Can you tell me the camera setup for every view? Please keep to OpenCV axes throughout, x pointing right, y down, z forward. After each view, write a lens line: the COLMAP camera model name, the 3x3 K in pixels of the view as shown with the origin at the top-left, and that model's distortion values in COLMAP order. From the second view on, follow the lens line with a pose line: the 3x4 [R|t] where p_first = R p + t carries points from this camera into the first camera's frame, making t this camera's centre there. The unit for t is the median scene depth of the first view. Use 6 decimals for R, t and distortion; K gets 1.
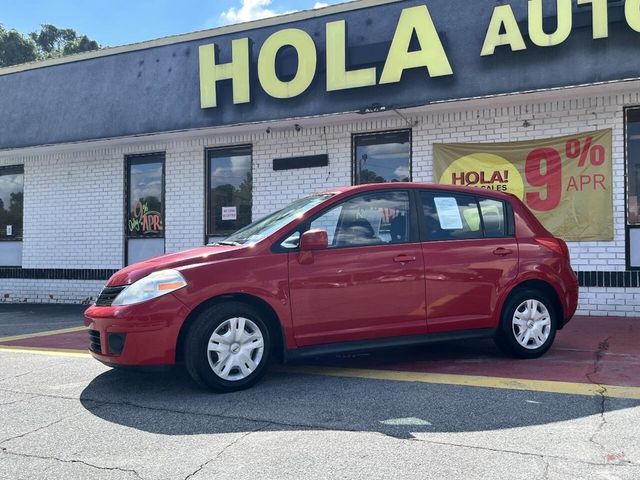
lens RADIAL K [[566.8, 0, 319.9], [0, 566.8, 246.1], [0, 0, 1]] dist [0.046009, -0.042923]
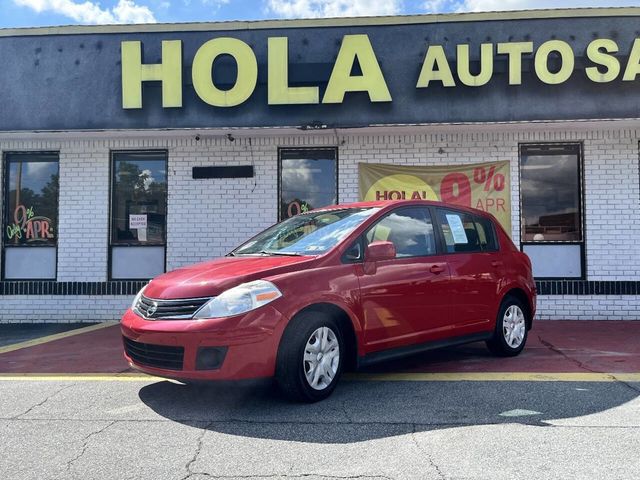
lens RADIAL K [[566.8, 0, 323.7], [0, 566.8, 247.3], [0, 0, 1]] dist [0.046009, -0.042923]
pose [[0.943121, 0.014328, 0.332139, -0.237203], [-0.007970, 0.999758, -0.020495, 0.001487], [-0.332353, 0.016682, 0.943008, 0.019275]]
